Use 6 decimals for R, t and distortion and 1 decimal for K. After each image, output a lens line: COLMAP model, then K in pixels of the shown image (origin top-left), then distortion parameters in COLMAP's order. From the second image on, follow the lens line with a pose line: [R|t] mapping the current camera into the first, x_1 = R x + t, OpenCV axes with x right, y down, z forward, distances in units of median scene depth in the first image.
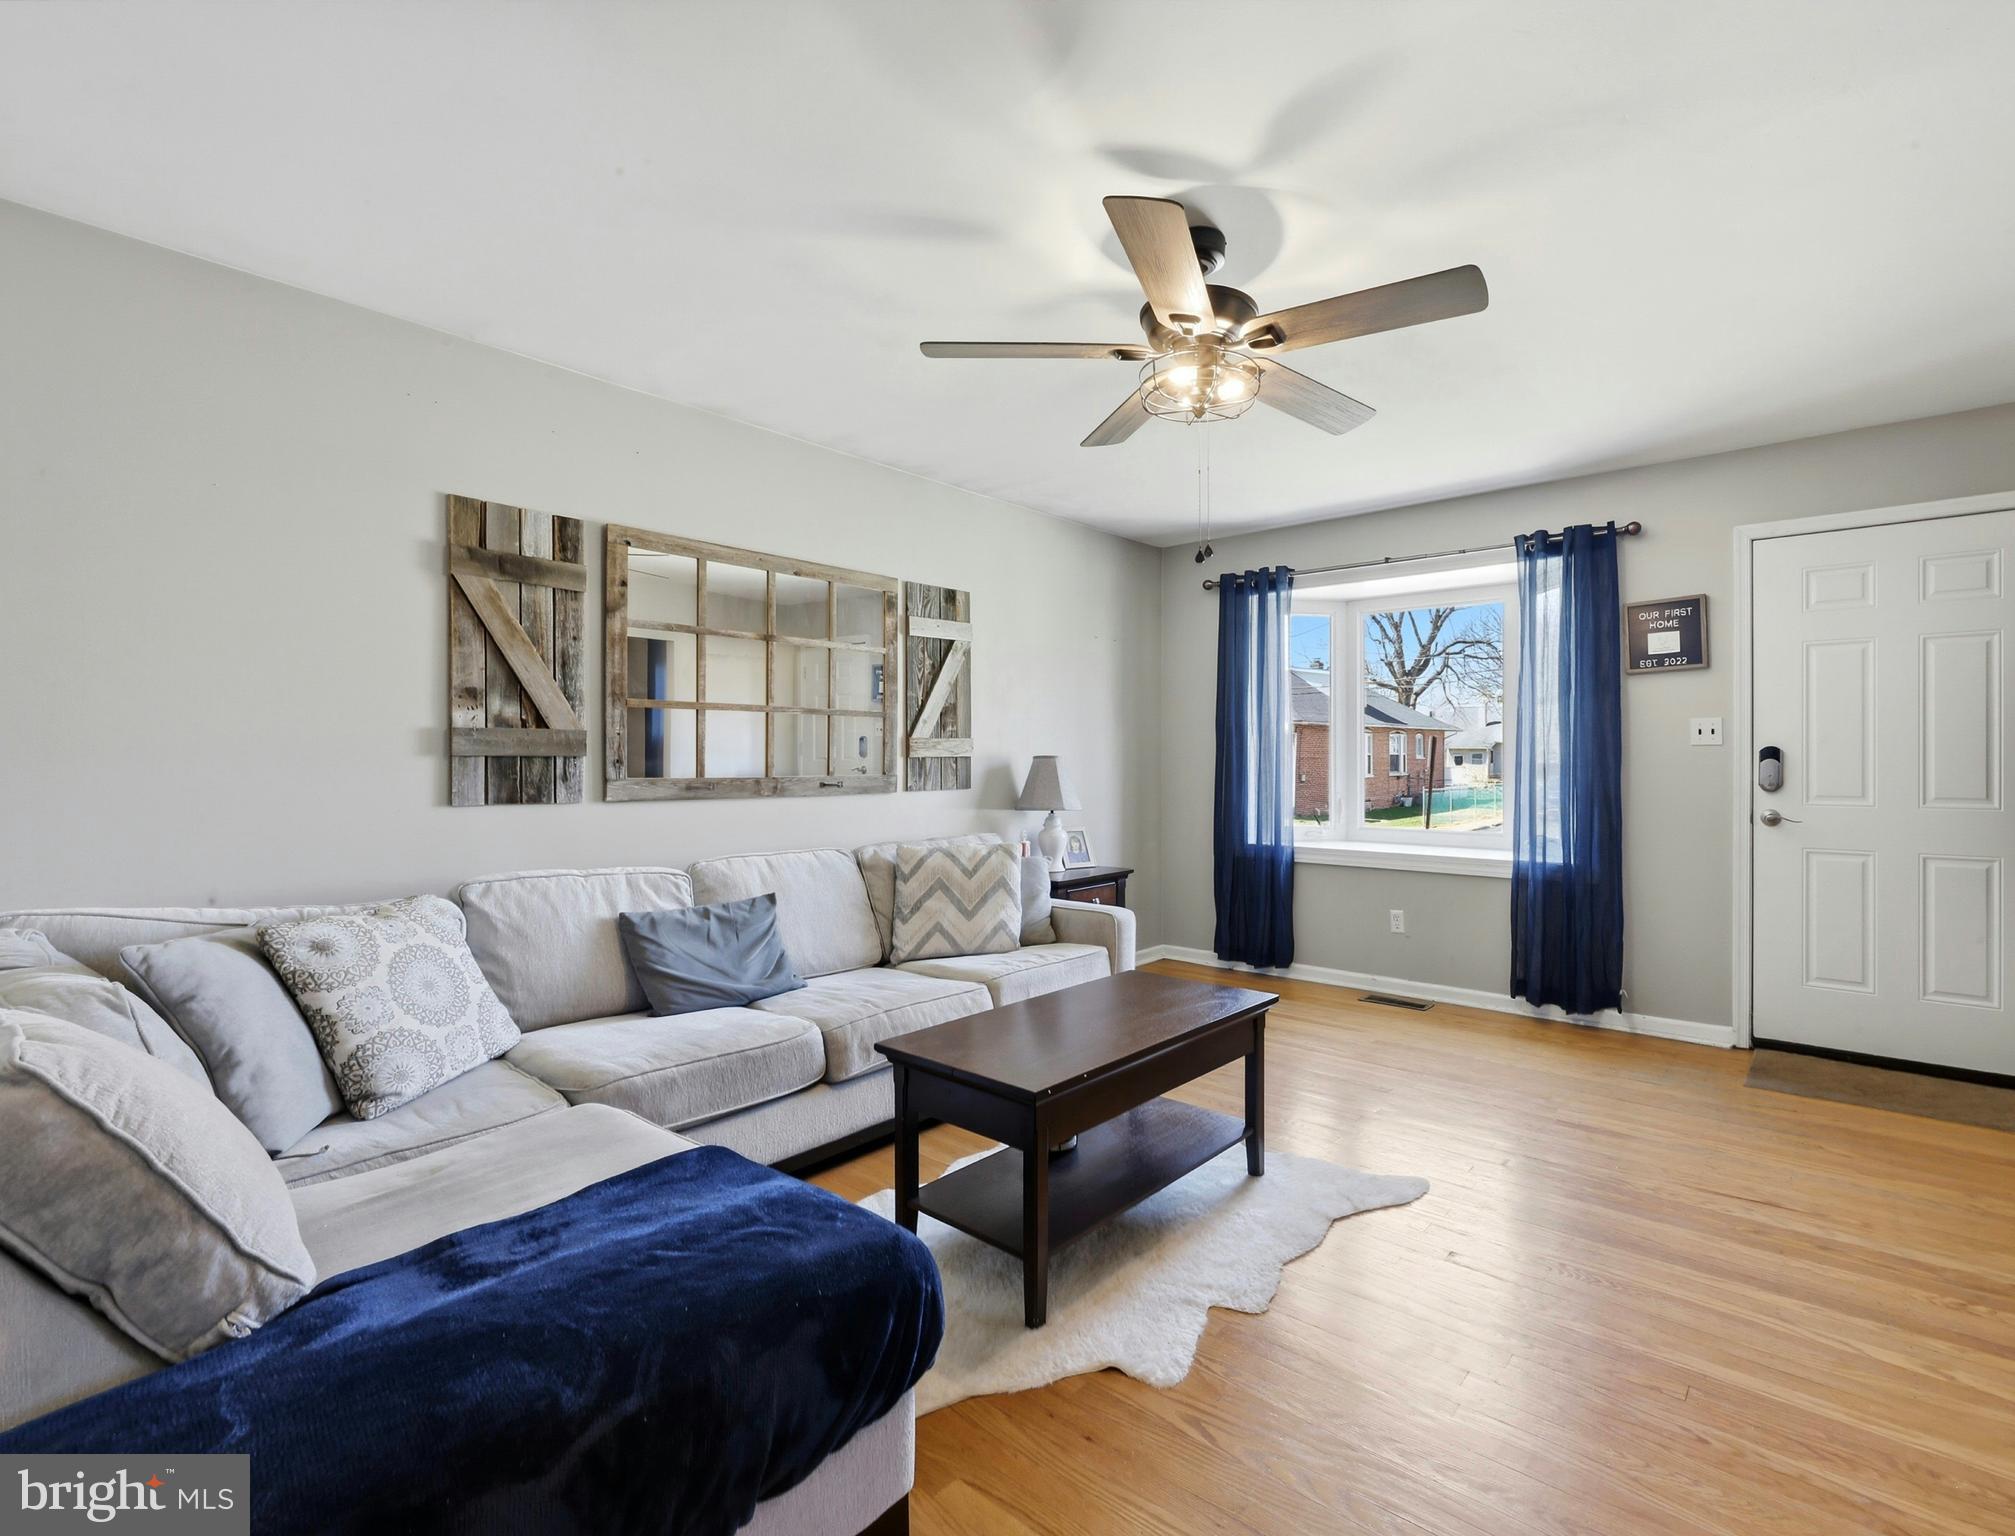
lens RADIAL K [[942.0, 0, 1122.3], [0, 942.0, 756.1], [0, 0, 1]] dist [0.001388, -0.000044]
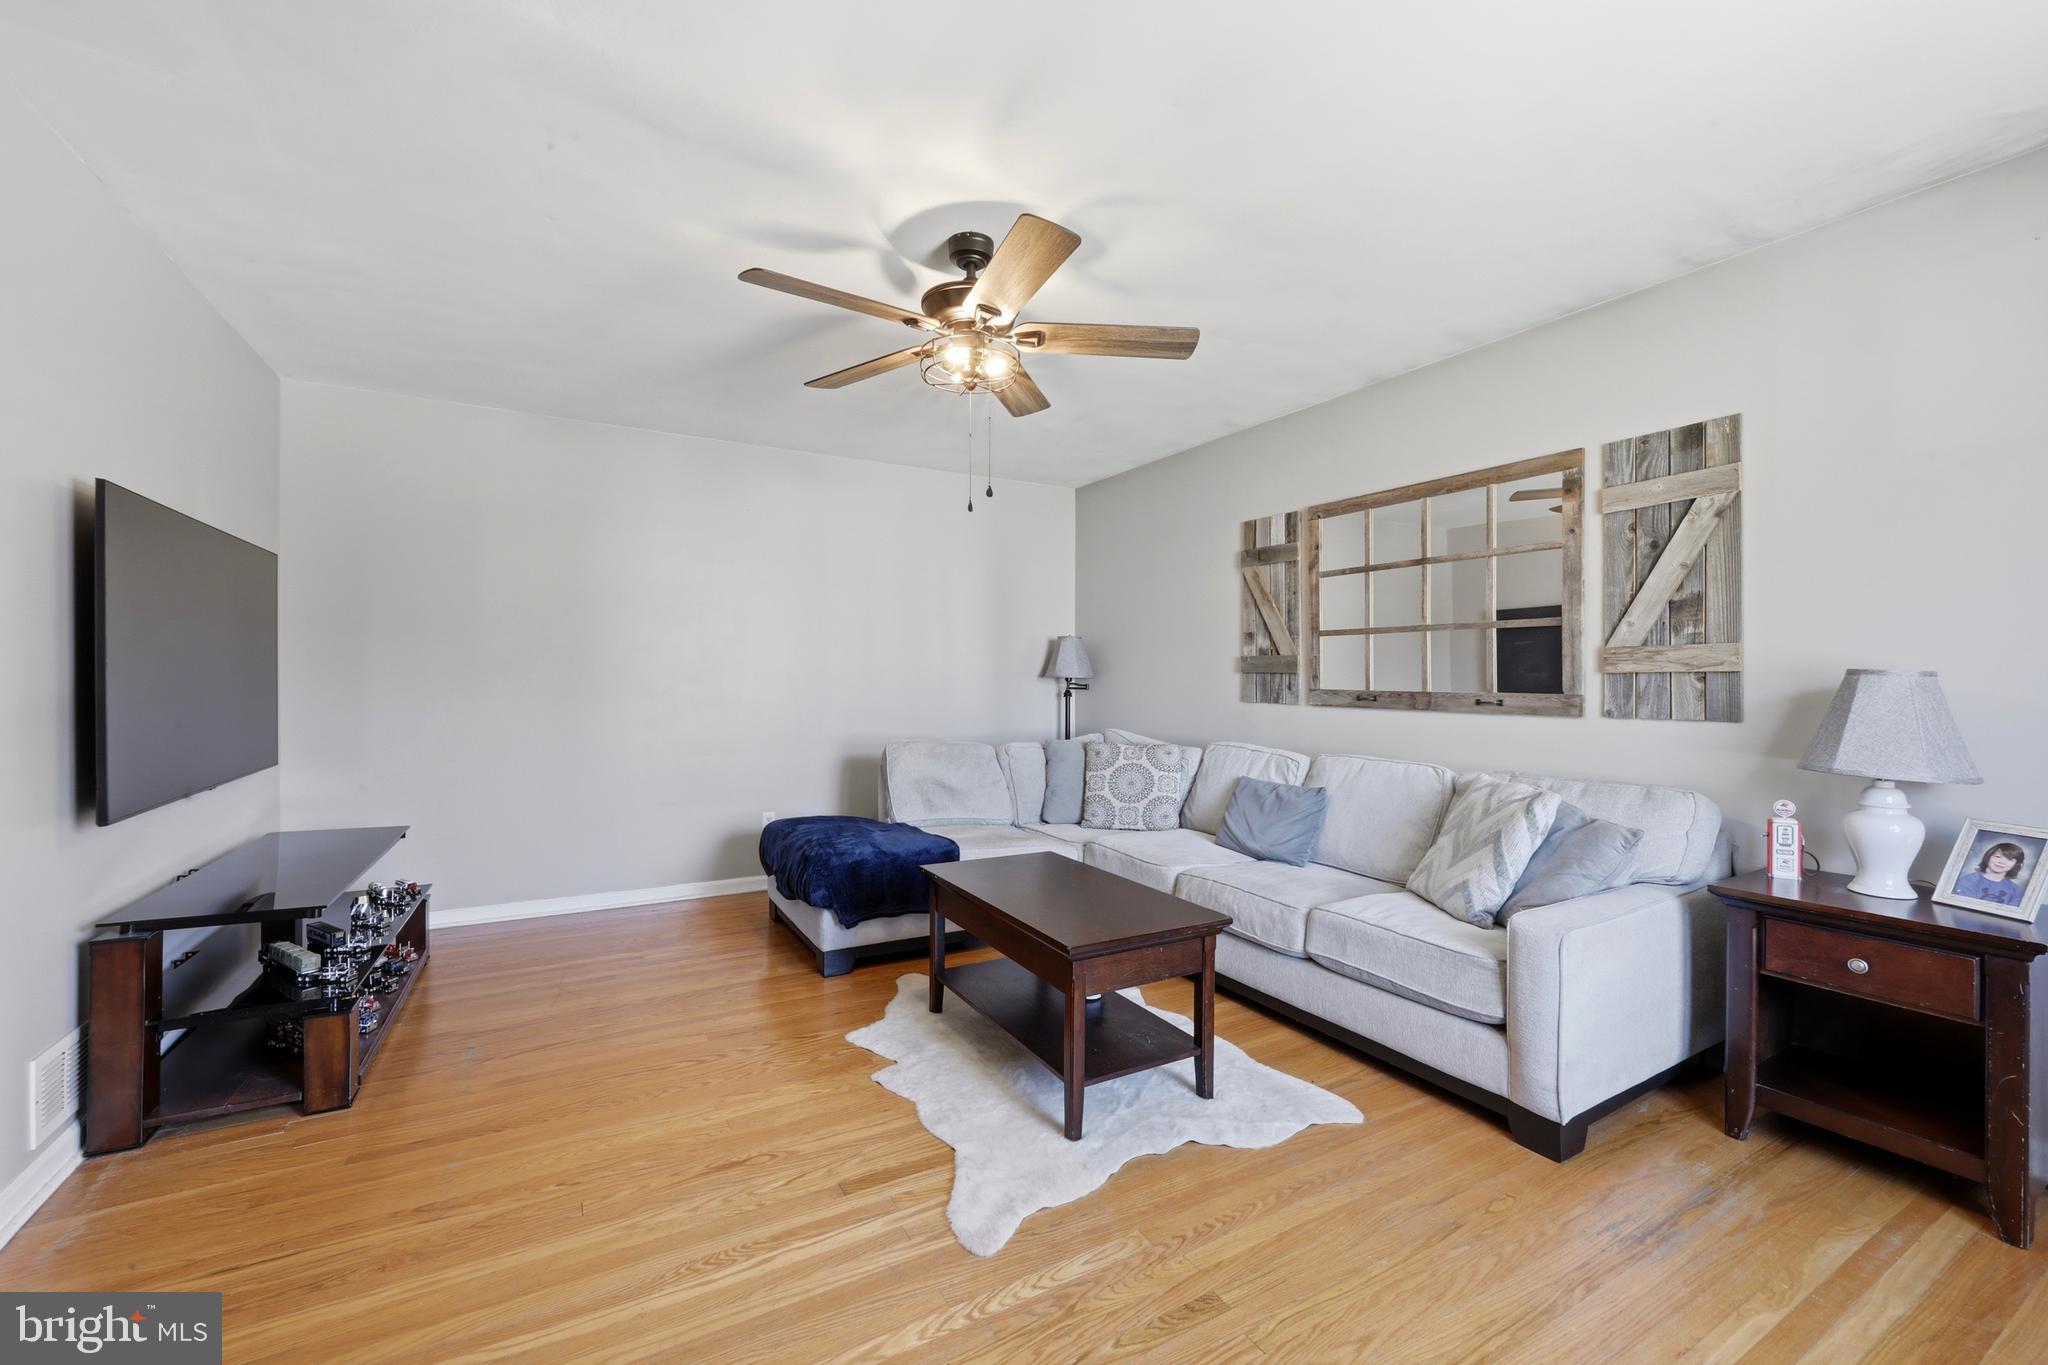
lens RADIAL K [[832.3, 0, 1022.5], [0, 832.3, 674.3], [0, 0, 1]] dist [-0.002028, -0.000053]
pose [[-0.381279, -0.004882, -0.924447, 0.780220], [-0.001742, 0.999988, -0.004563, 0.009001], [0.924458, -0.000129, -0.381283, 1.100361]]
